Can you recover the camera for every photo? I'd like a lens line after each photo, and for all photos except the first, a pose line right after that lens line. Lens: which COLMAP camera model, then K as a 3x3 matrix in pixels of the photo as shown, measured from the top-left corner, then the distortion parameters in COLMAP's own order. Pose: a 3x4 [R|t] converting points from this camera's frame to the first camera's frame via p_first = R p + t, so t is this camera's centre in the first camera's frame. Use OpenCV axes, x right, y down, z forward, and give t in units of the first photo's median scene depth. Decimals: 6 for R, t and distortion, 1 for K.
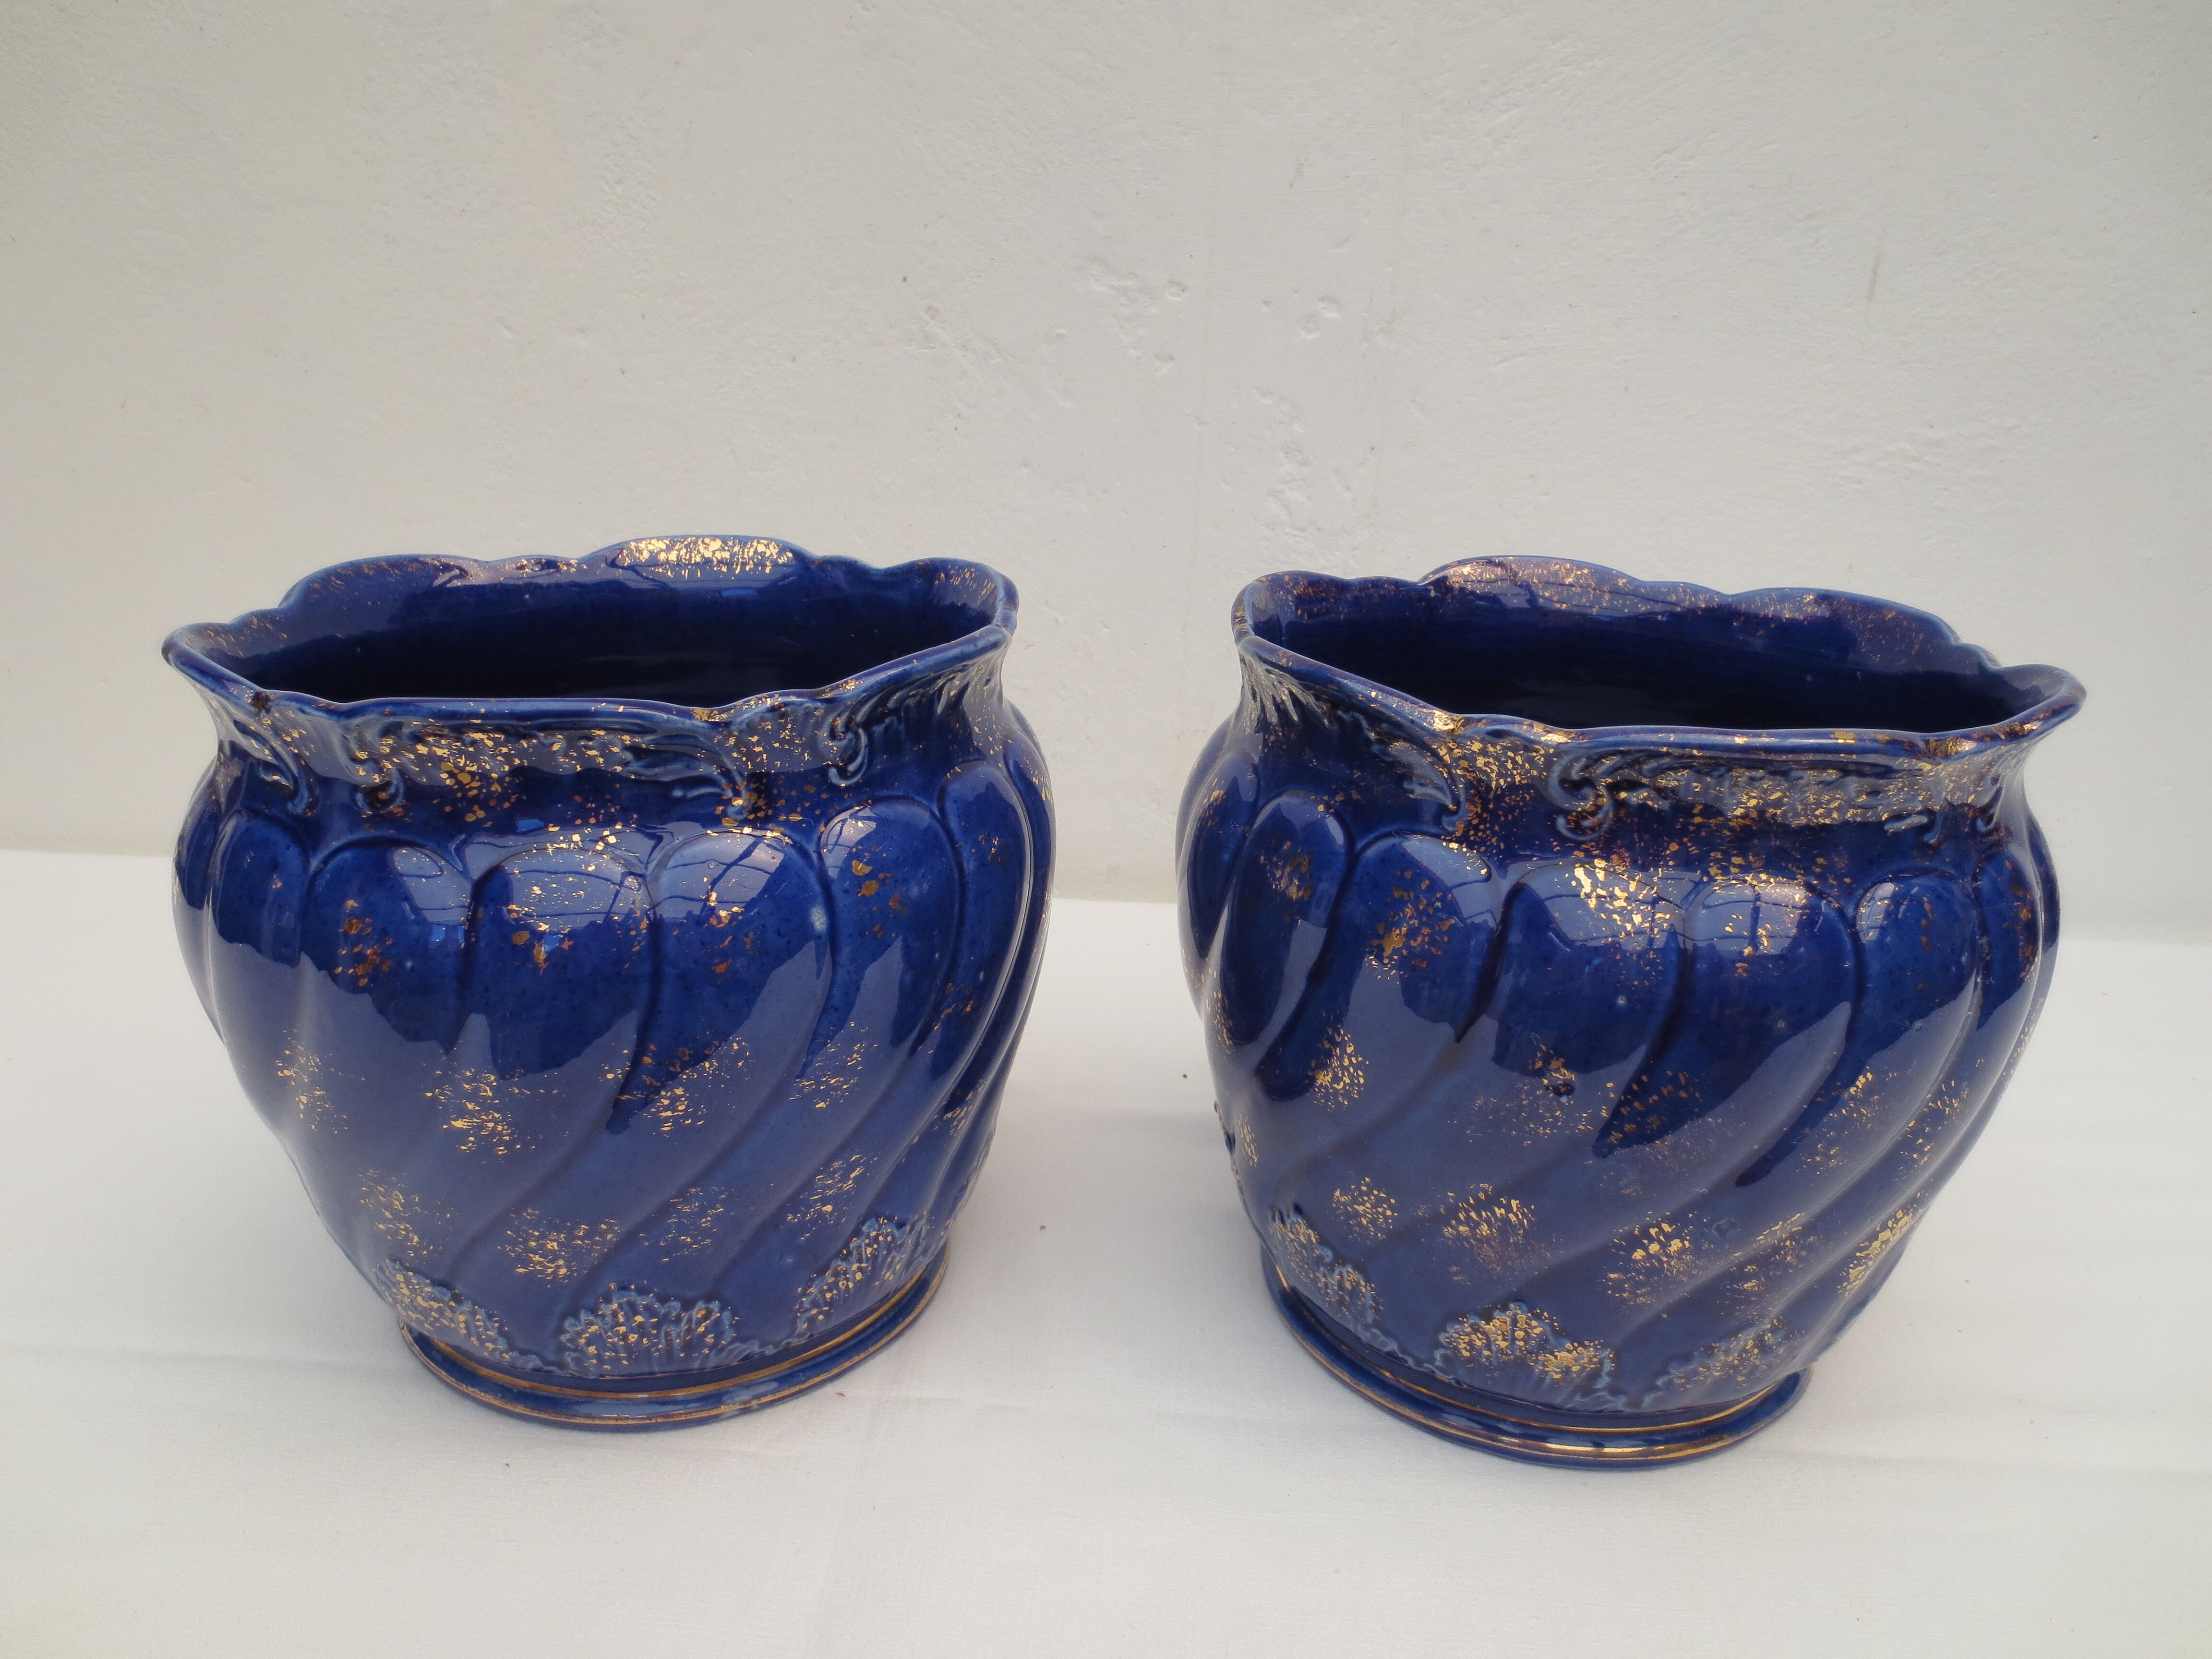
lens RADIAL K [[1543.5, 0, 1106.0], [0, 1543.5, 829.5], [0, 0, 1]] dist [-0.032656, 0.005957]
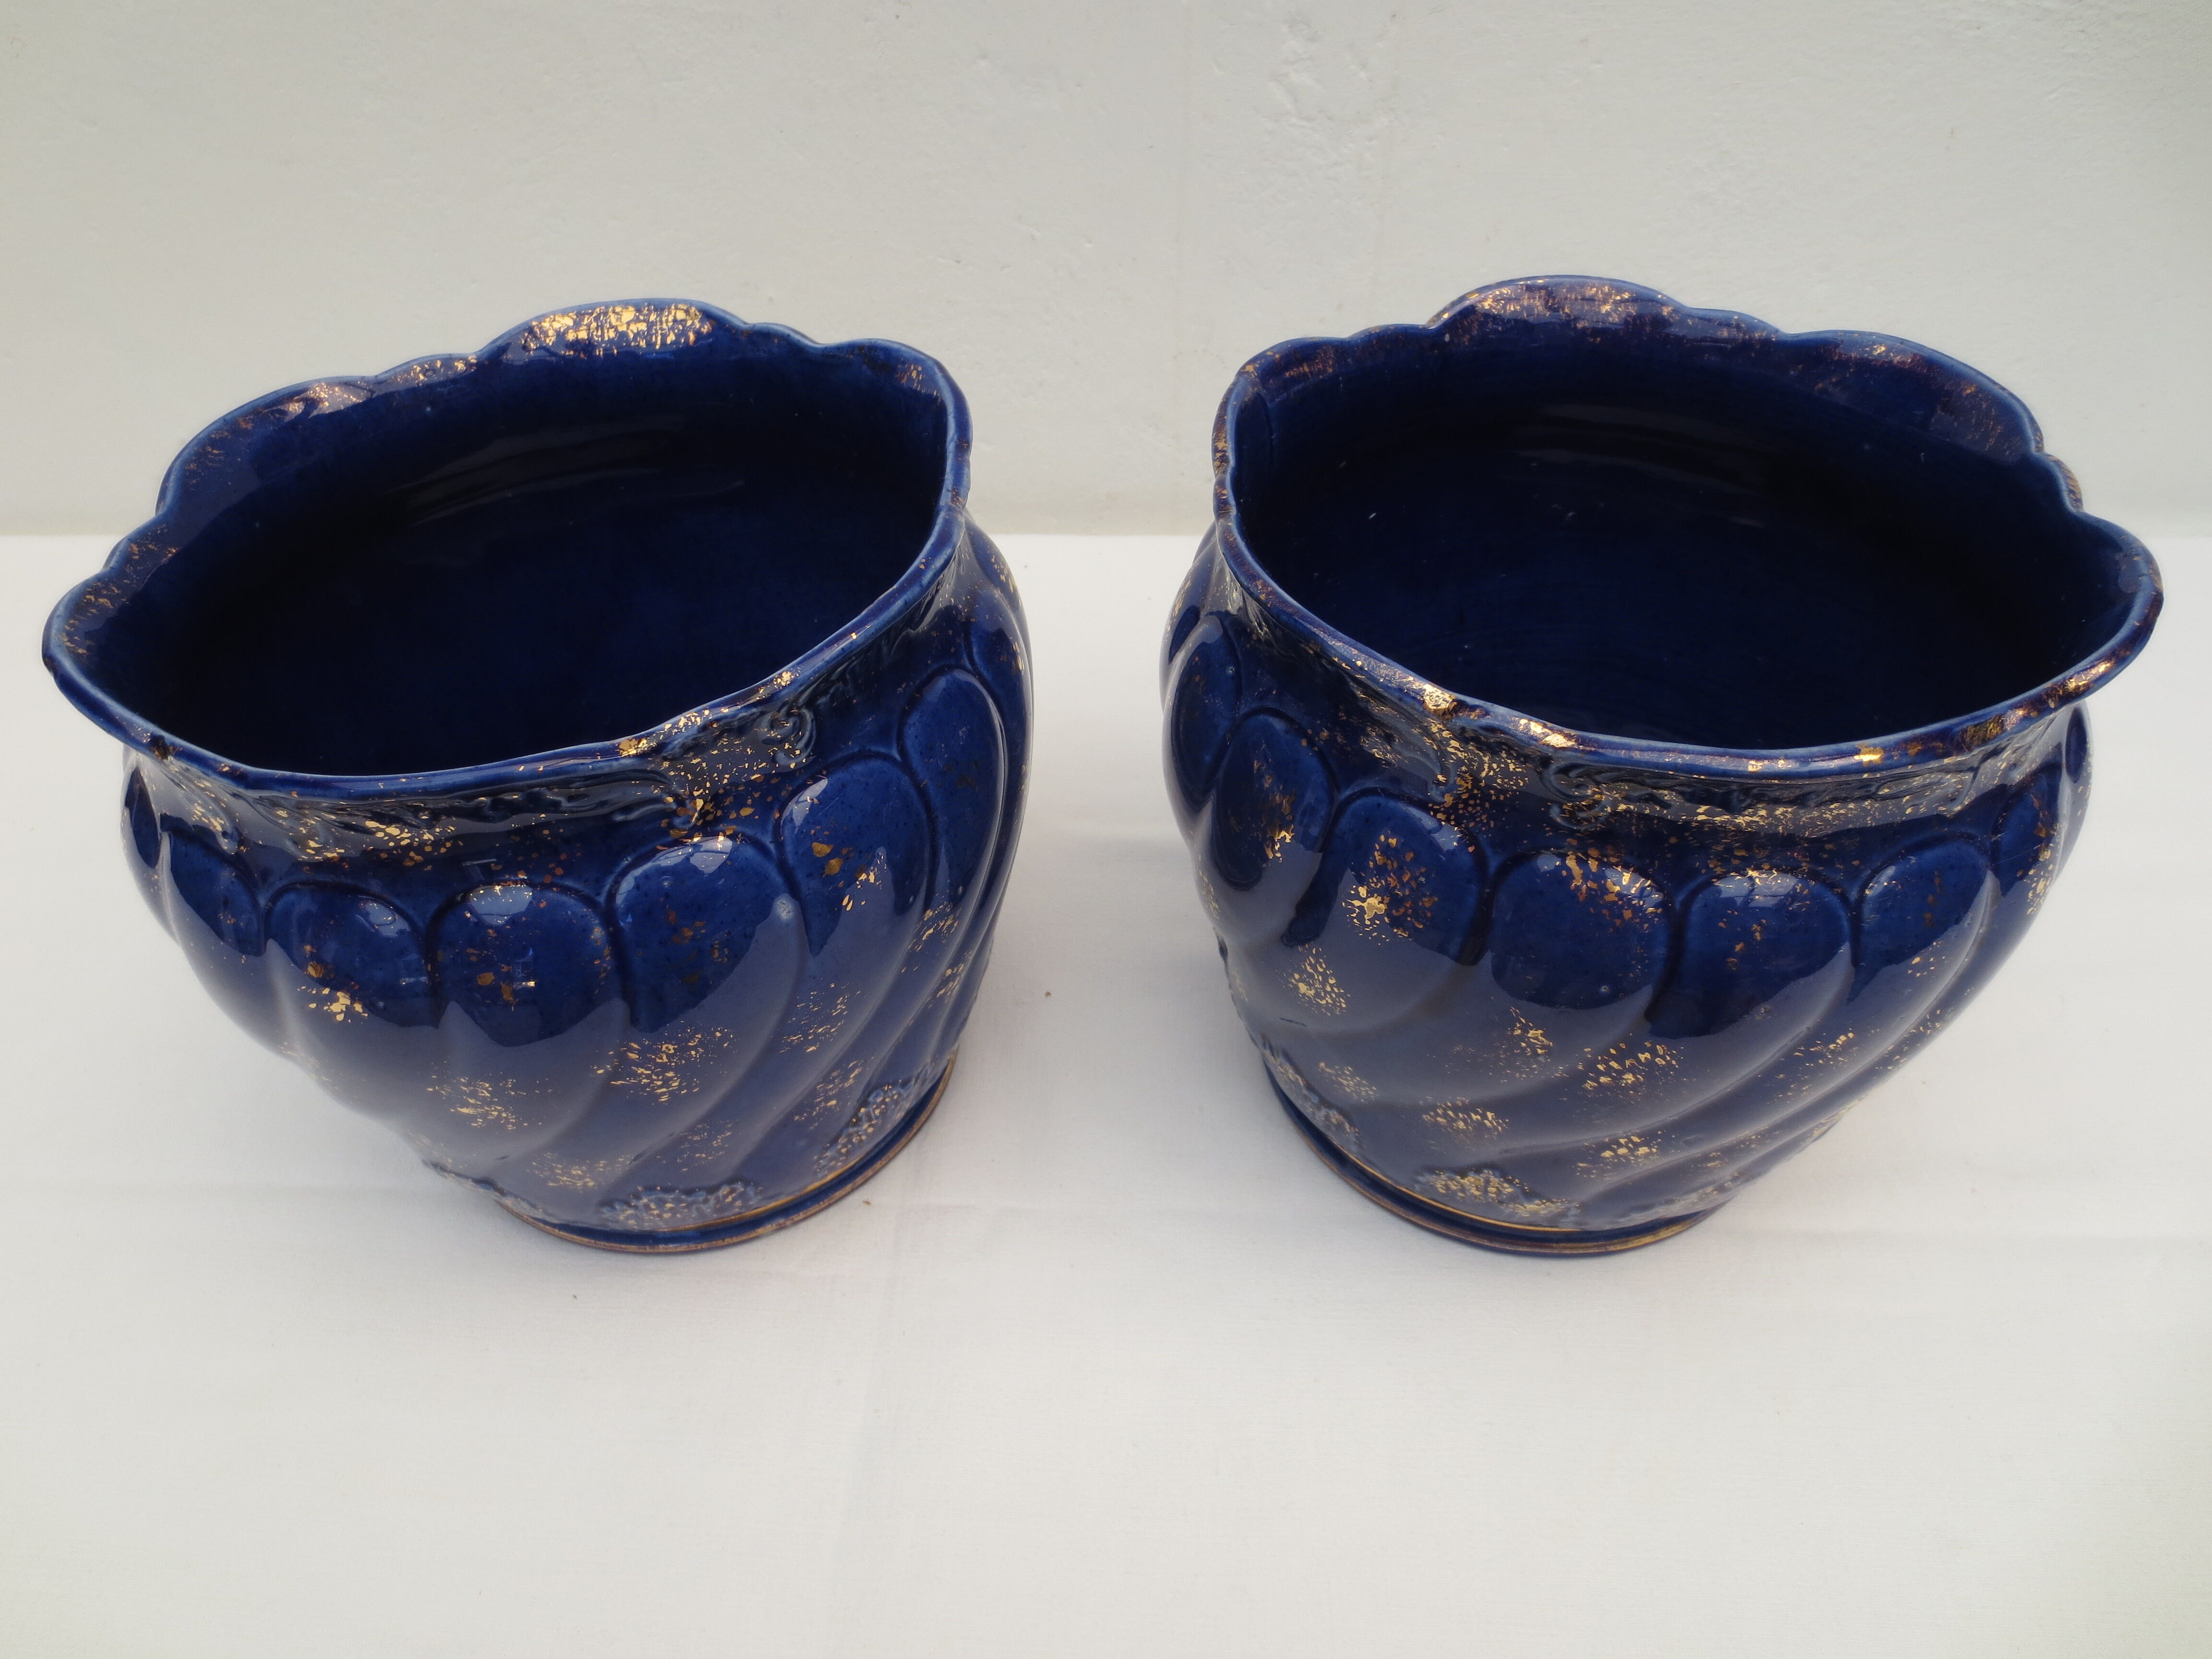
lens RADIAL K [[1540.6, 0, 1102.1], [0, 1540.6, 810.9], [0, 0, 1]] dist [-0.035608, 0.014096]
pose [[0.998691, -0.040049, -0.031824, 0.044893], [0.049278, 0.920156, 0.388438, -0.343559], [0.013726, -0.389498, 0.920925, 0.121809]]
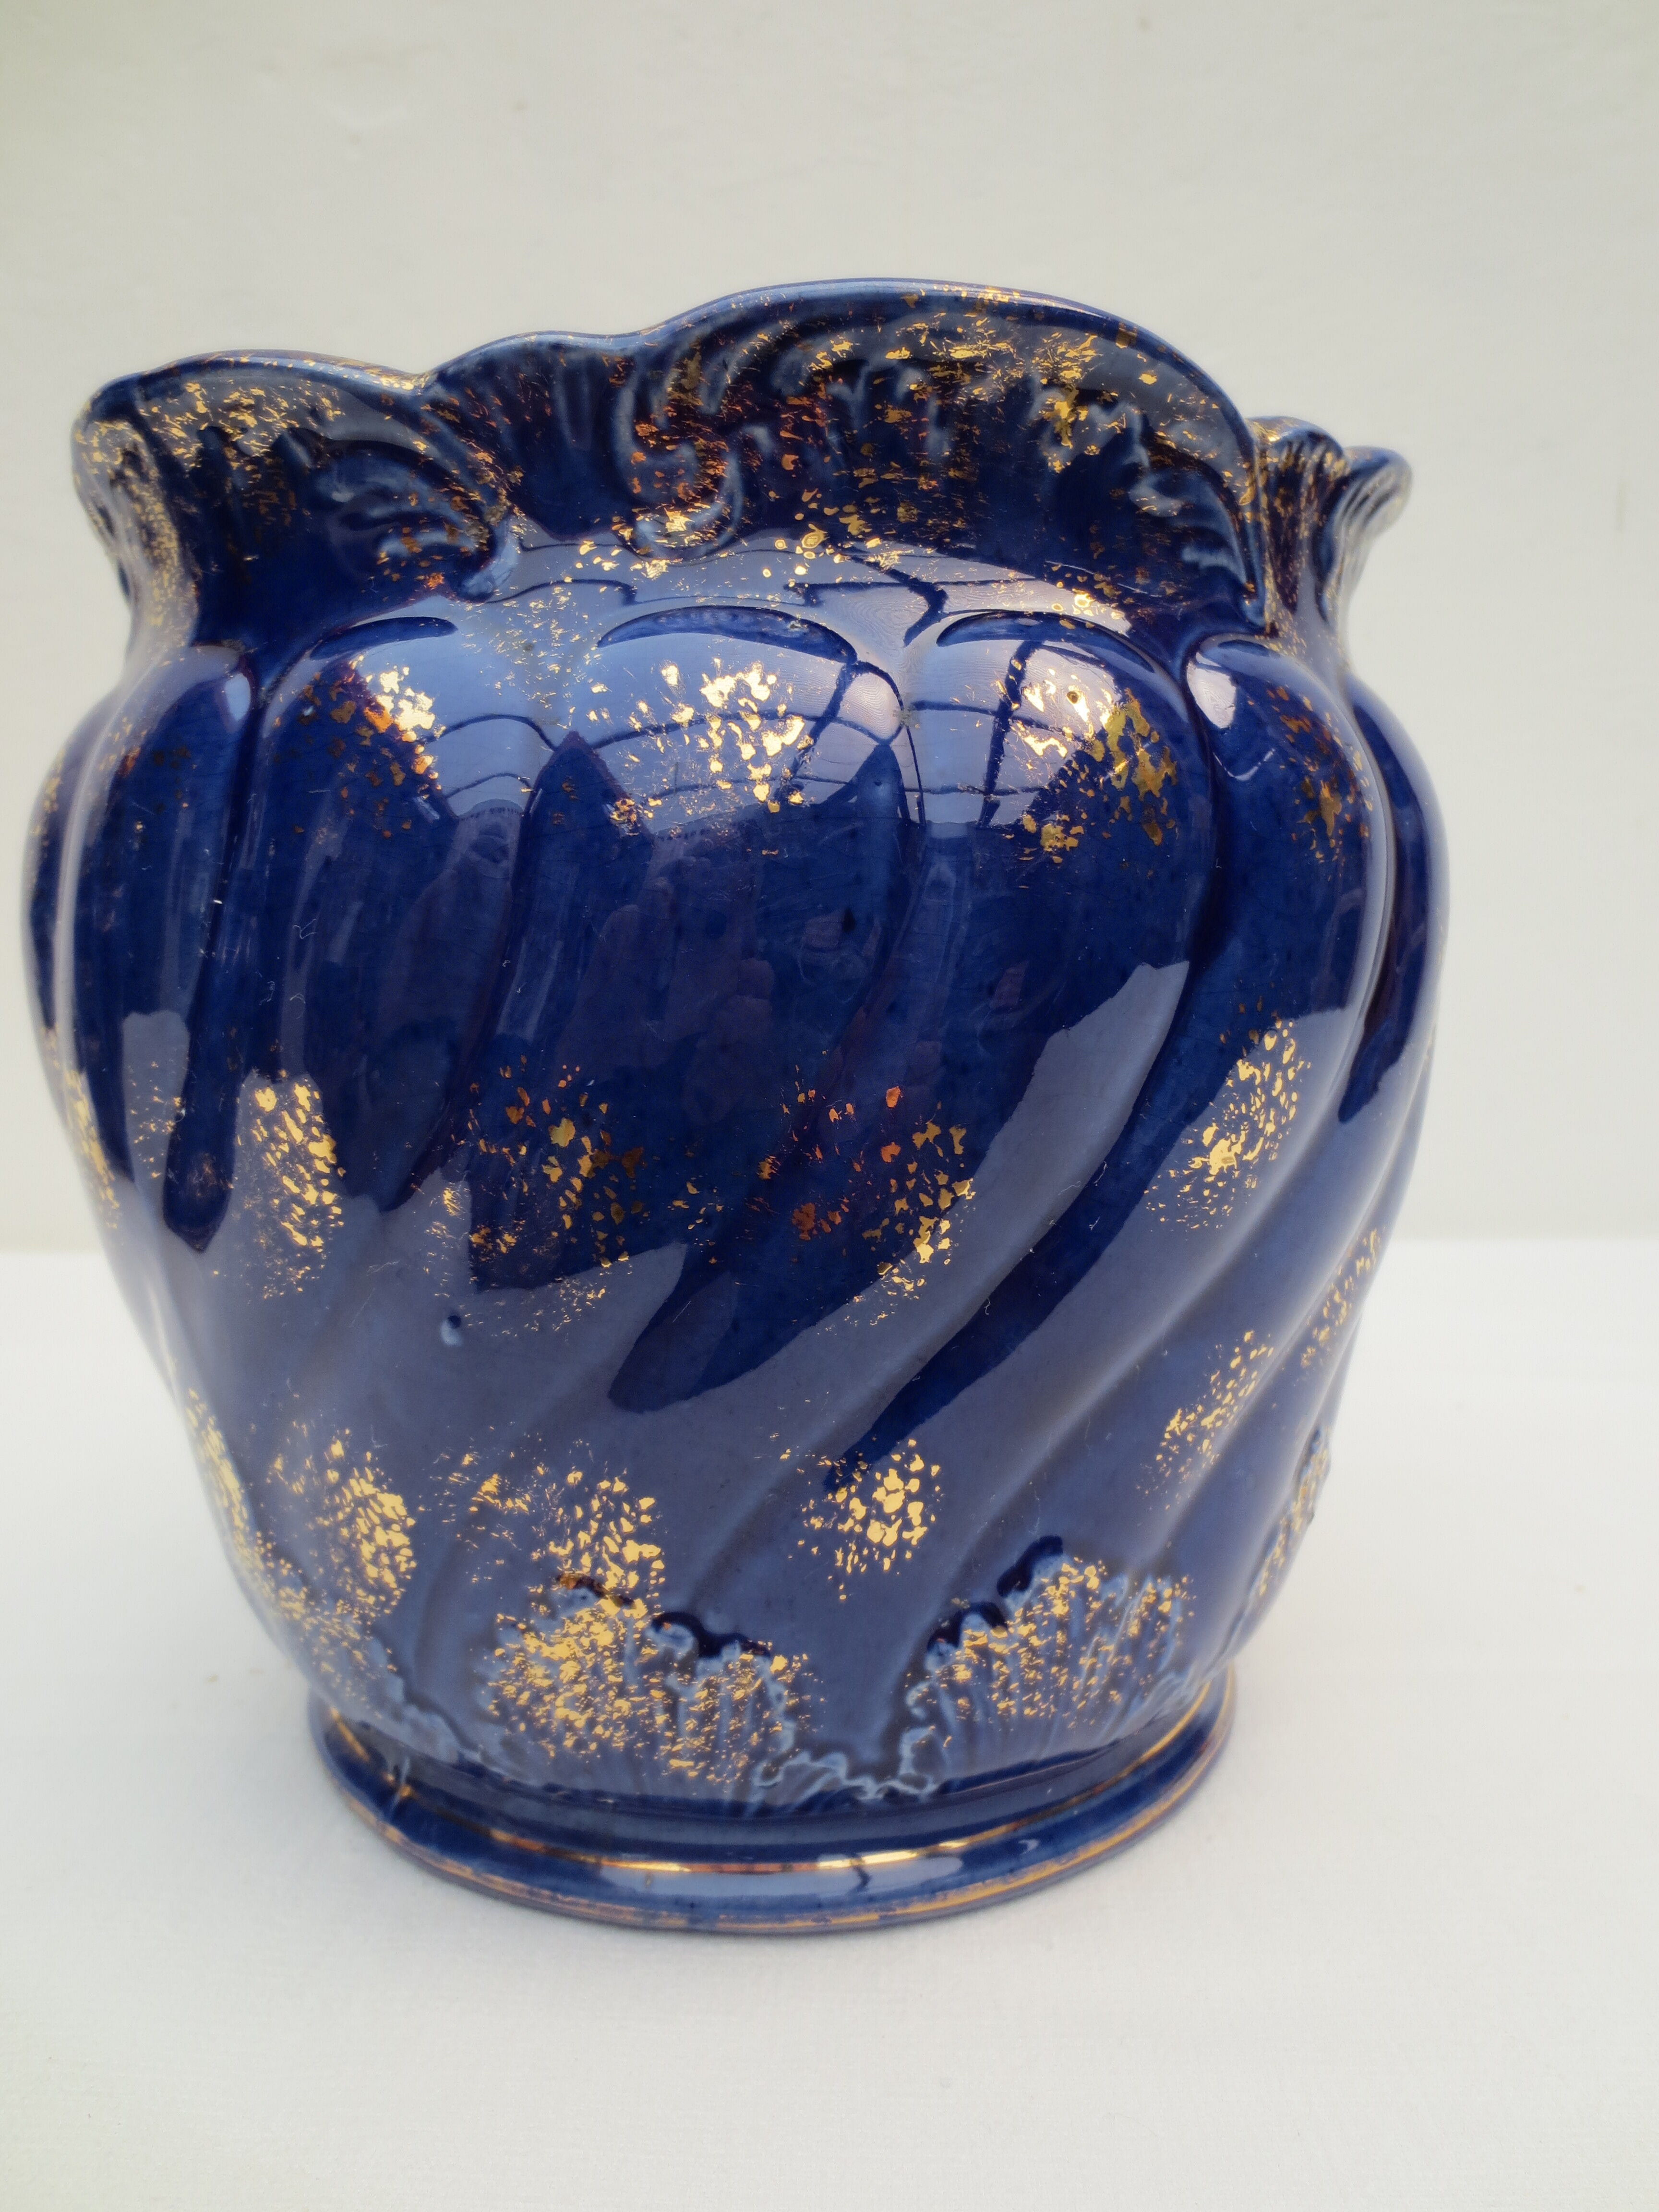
lens RADIAL K [[1543.5, 0, 836.8], [0, 1543.5, 1096.5], [0, 0, 1]] dist [-0.032656, 0.005957]
pose [[0.169691, -0.143176, 0.975041, -0.362619], [0.347767, 0.934439, 0.076690, 0.062412], [-0.922097, 0.326074, 0.208358, 1.011684]]
